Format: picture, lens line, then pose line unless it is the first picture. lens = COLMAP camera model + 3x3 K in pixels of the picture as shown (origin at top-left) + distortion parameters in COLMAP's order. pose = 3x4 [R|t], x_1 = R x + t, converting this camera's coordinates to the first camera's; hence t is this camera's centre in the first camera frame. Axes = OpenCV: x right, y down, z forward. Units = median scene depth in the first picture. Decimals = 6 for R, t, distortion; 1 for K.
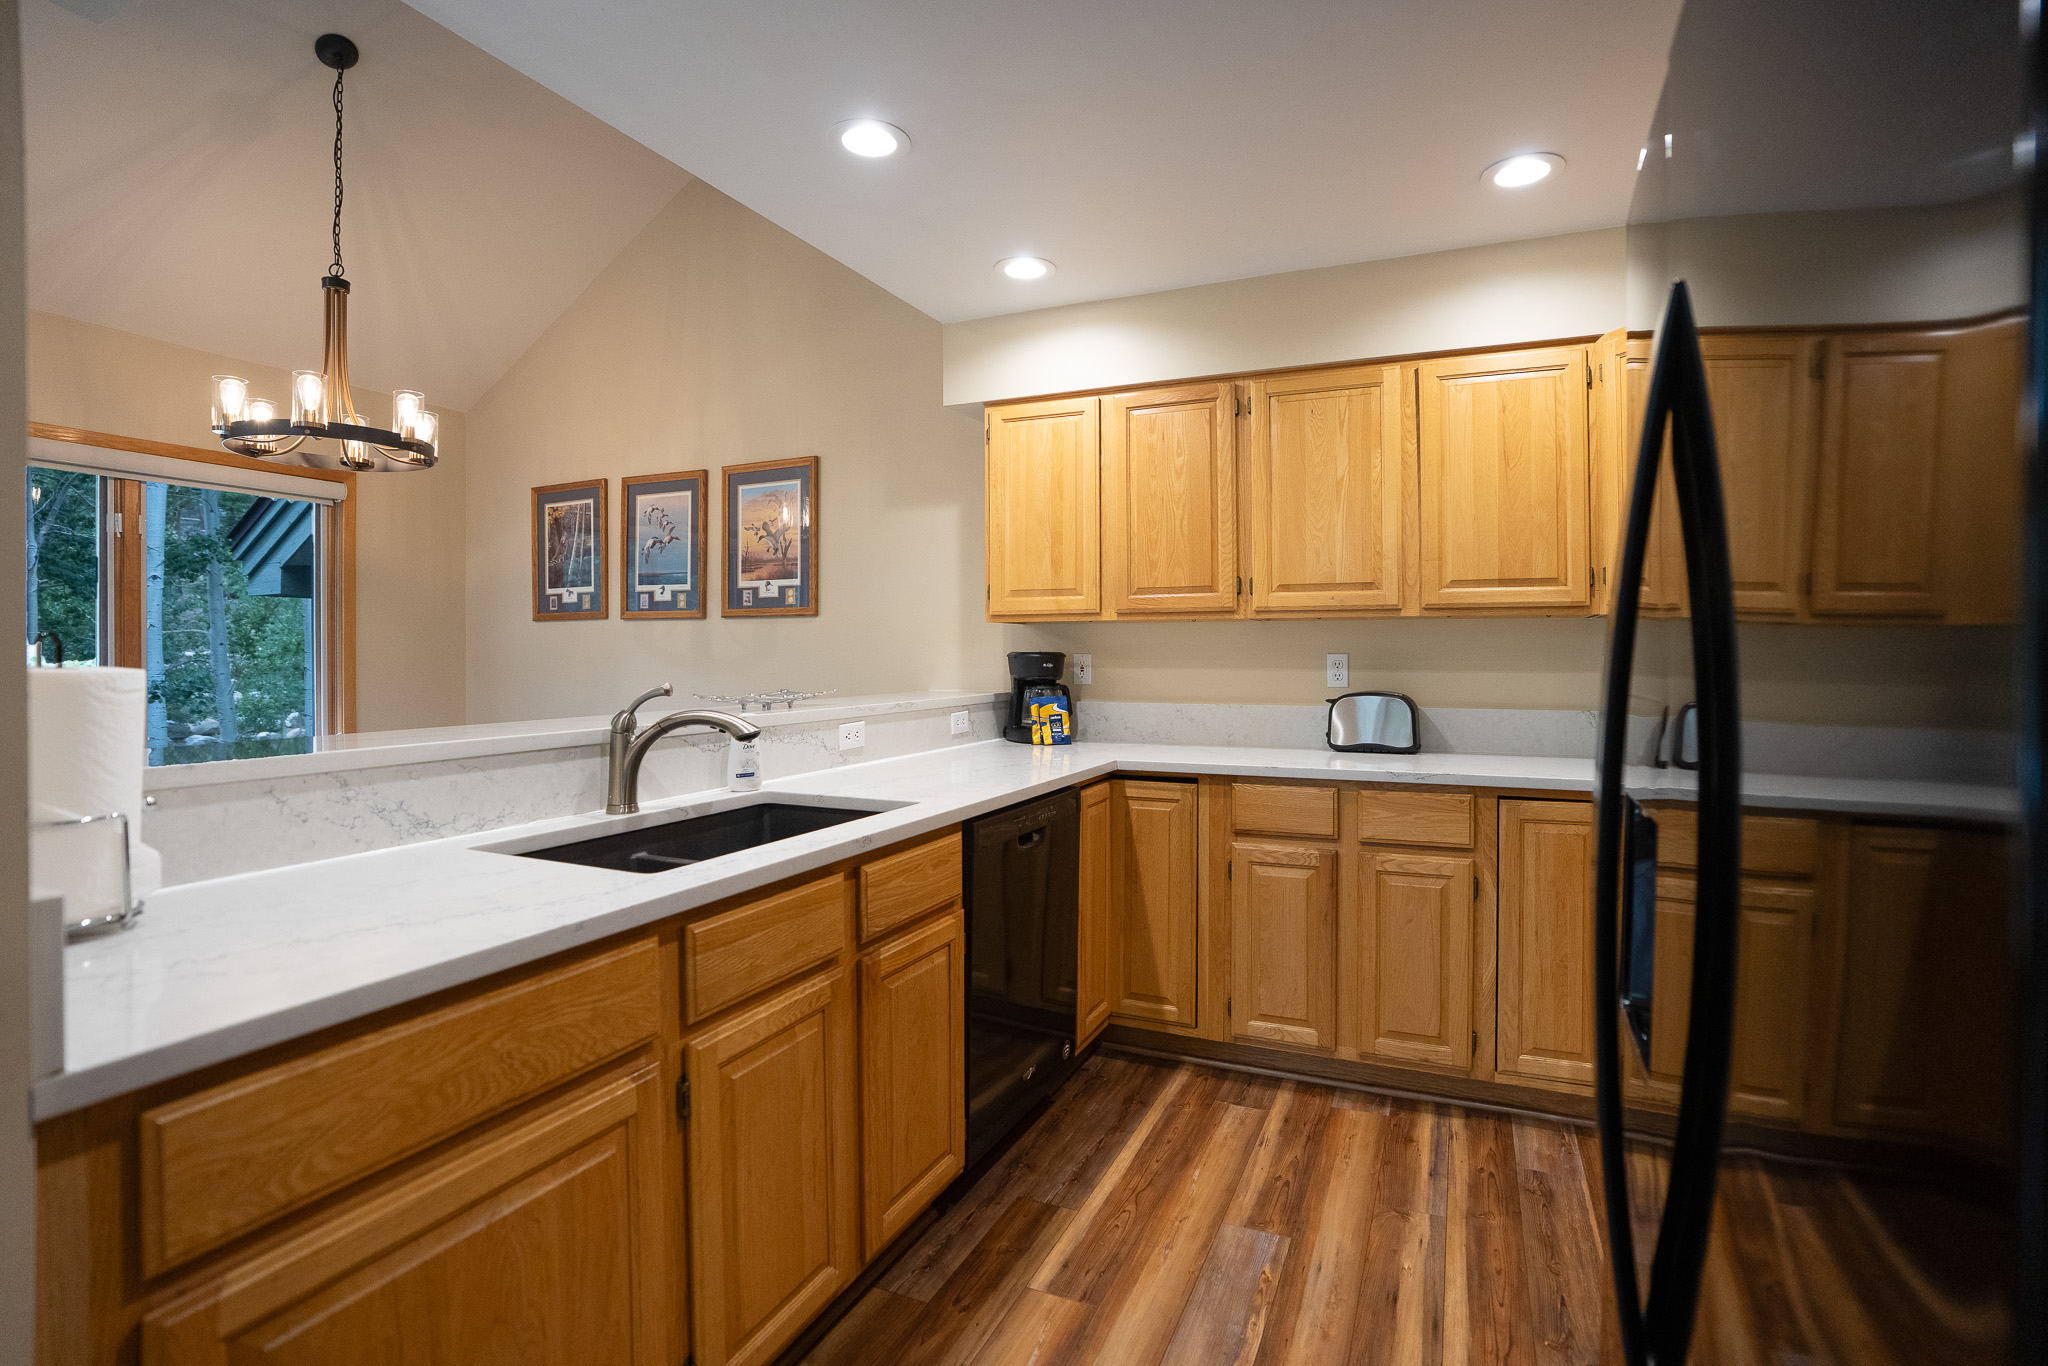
lens RADIAL K [[953.6, 0, 1026.2], [0, 953.6, 655.2], [0, 0, 1]] dist [-0.066221, 0.021752]
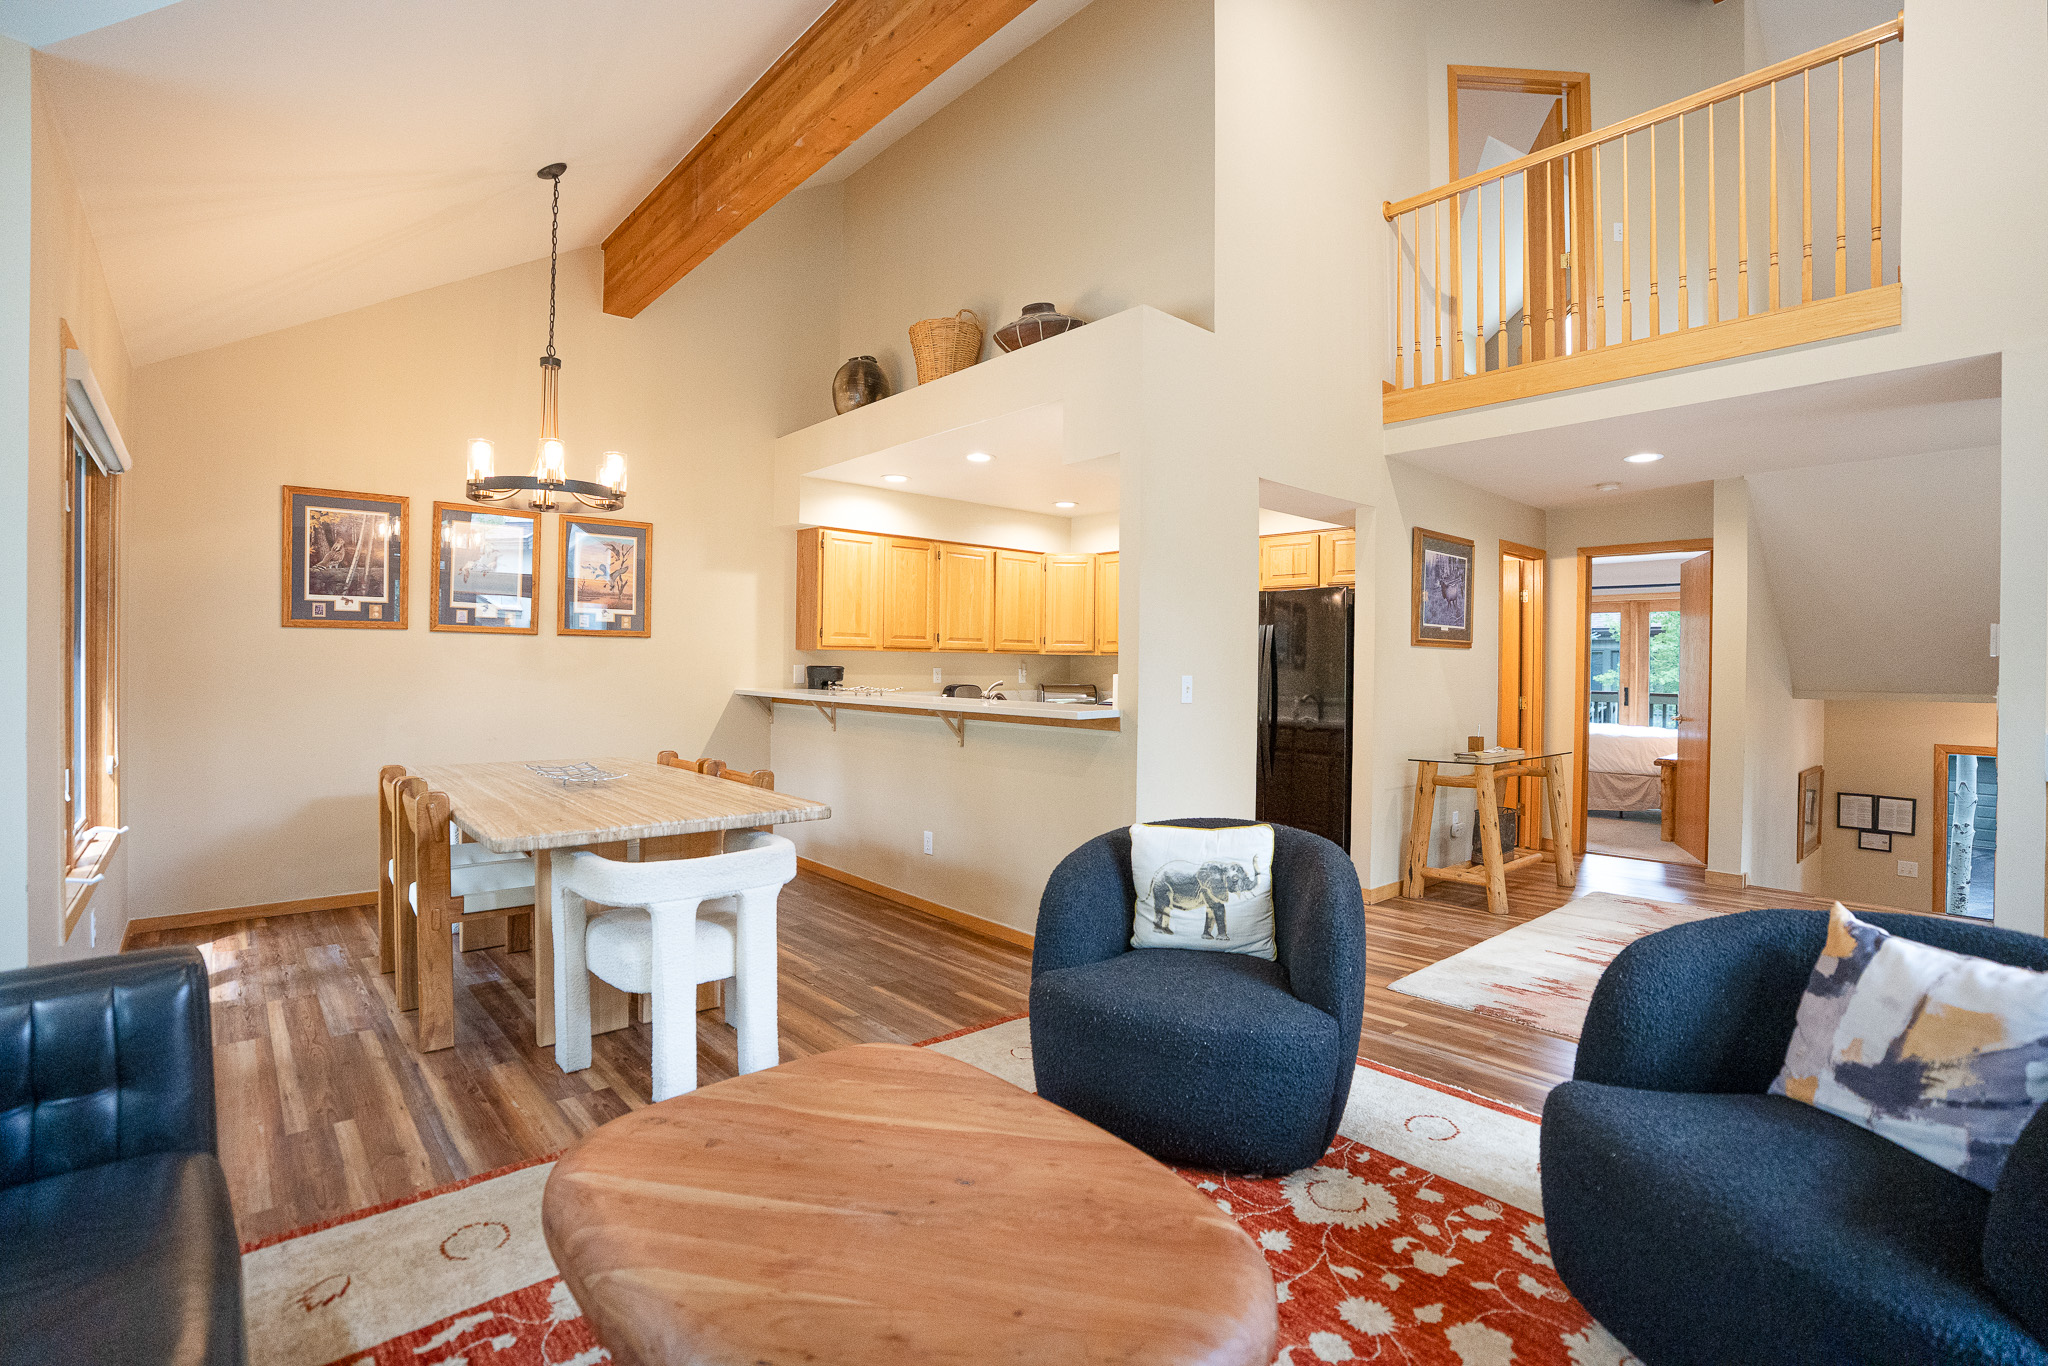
lens RADIAL K [[953.6, 0, 1022.4], [0, 953.6, 670.3], [0, 0, 1]] dist [-0.066221, 0.021752]
pose [[0.417900, 0.001817, 0.908491, -1.655166], [-0.010290, 0.999943, 0.002734, -0.004565], [-0.908435, -0.010491, 0.417895, -0.098761]]
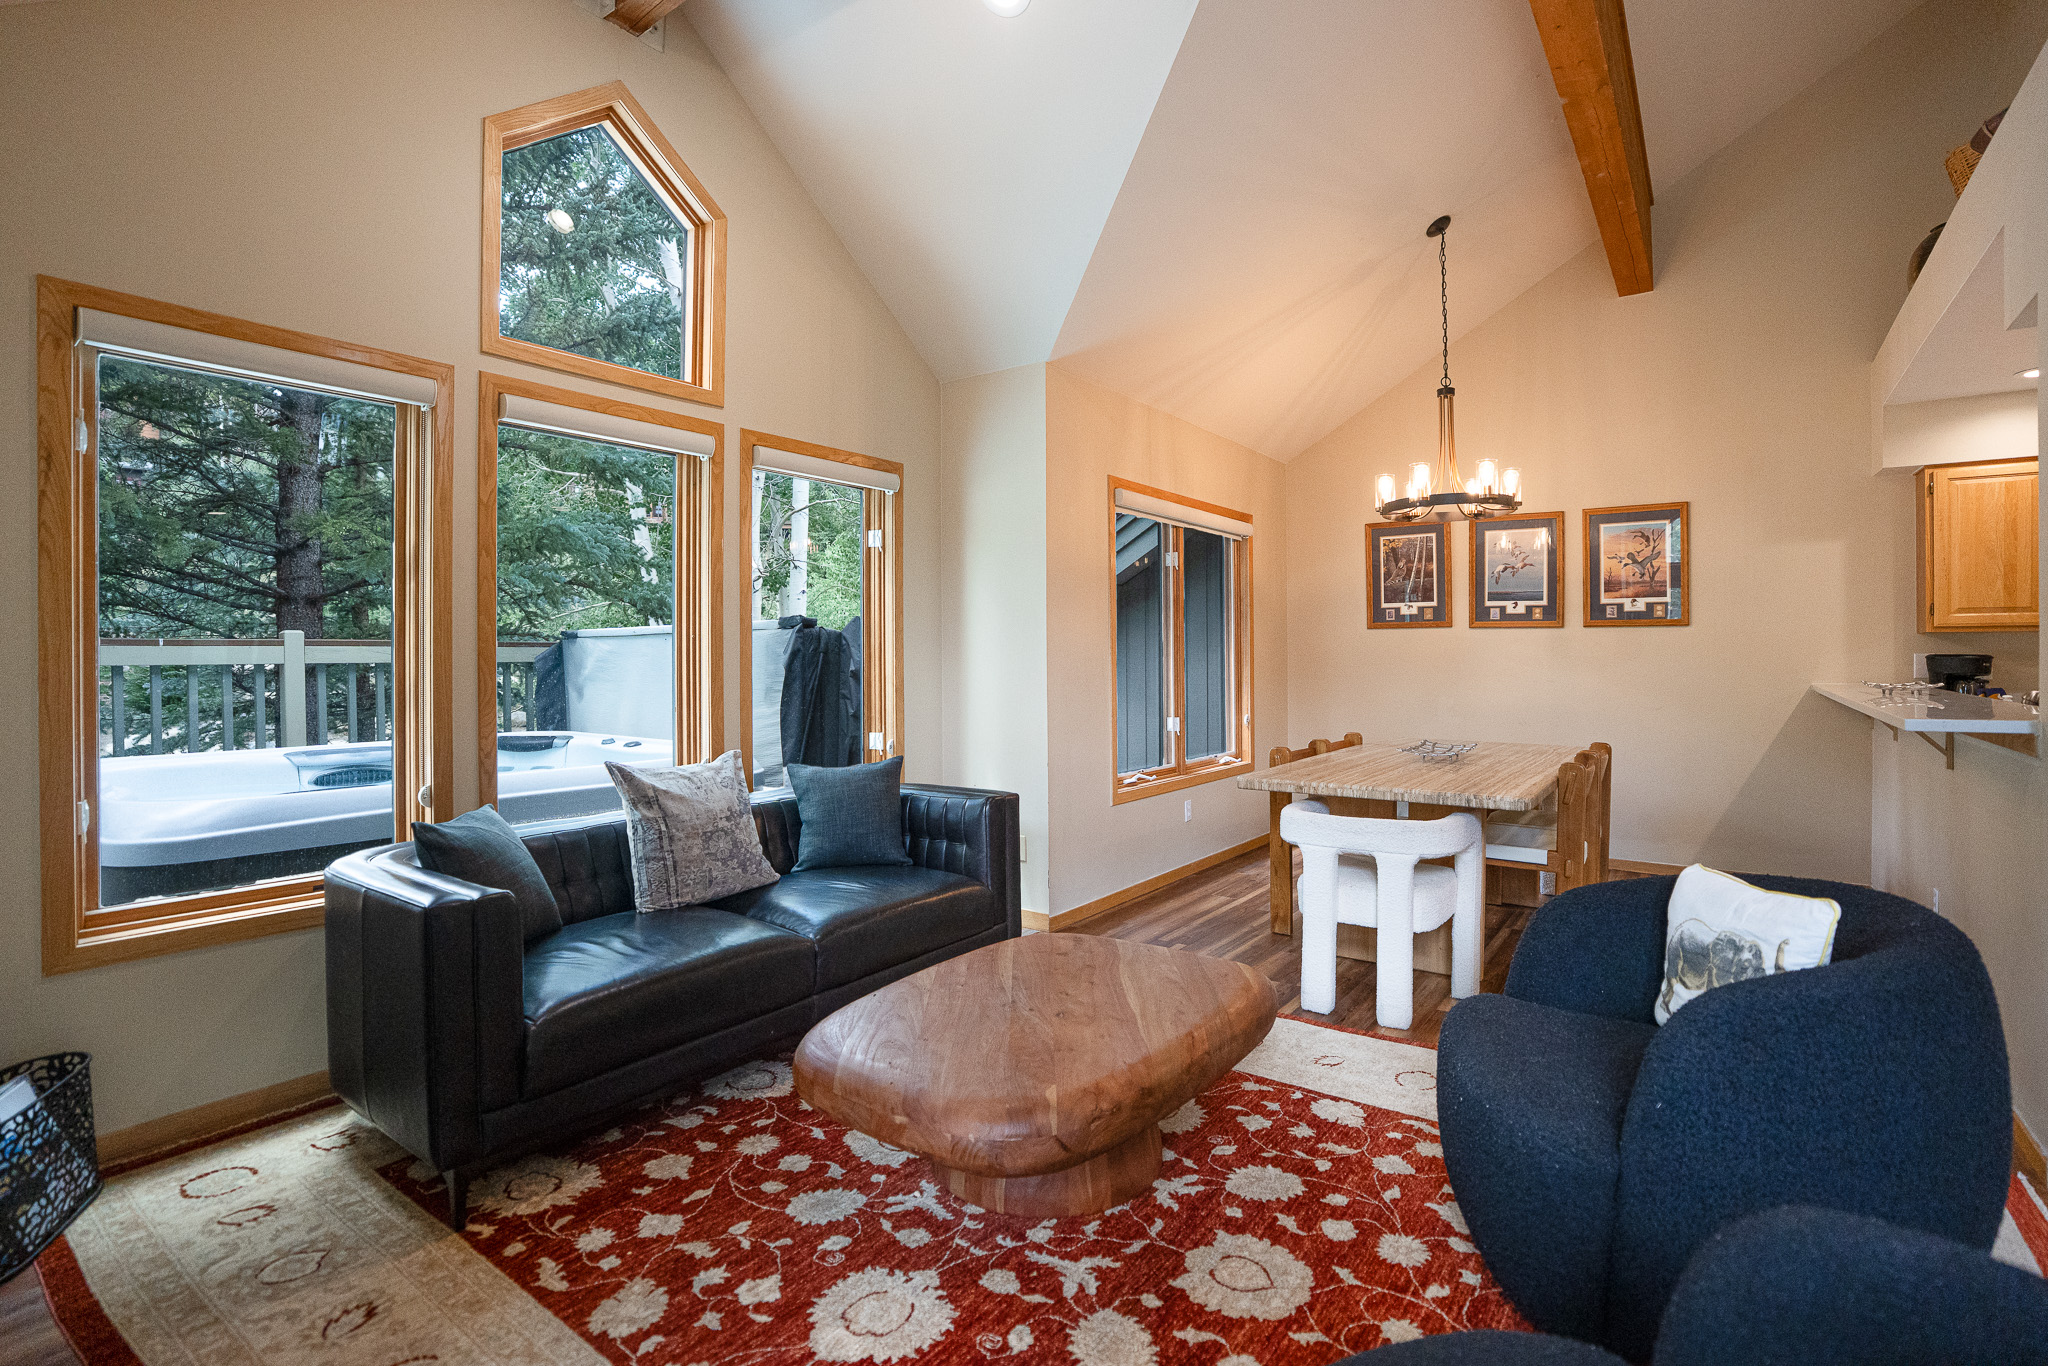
lens RADIAL K [[953.6, 0, 1032.1], [0, 953.6, 654.9], [0, 0, 1]] dist [-0.066221, 0.021752]
pose [[0.978463, 0.002259, -0.206408, -1.105808], [-0.001794, 0.999995, 0.002442, -0.004364], [0.206413, -0.002019, 0.978463, -0.552989]]
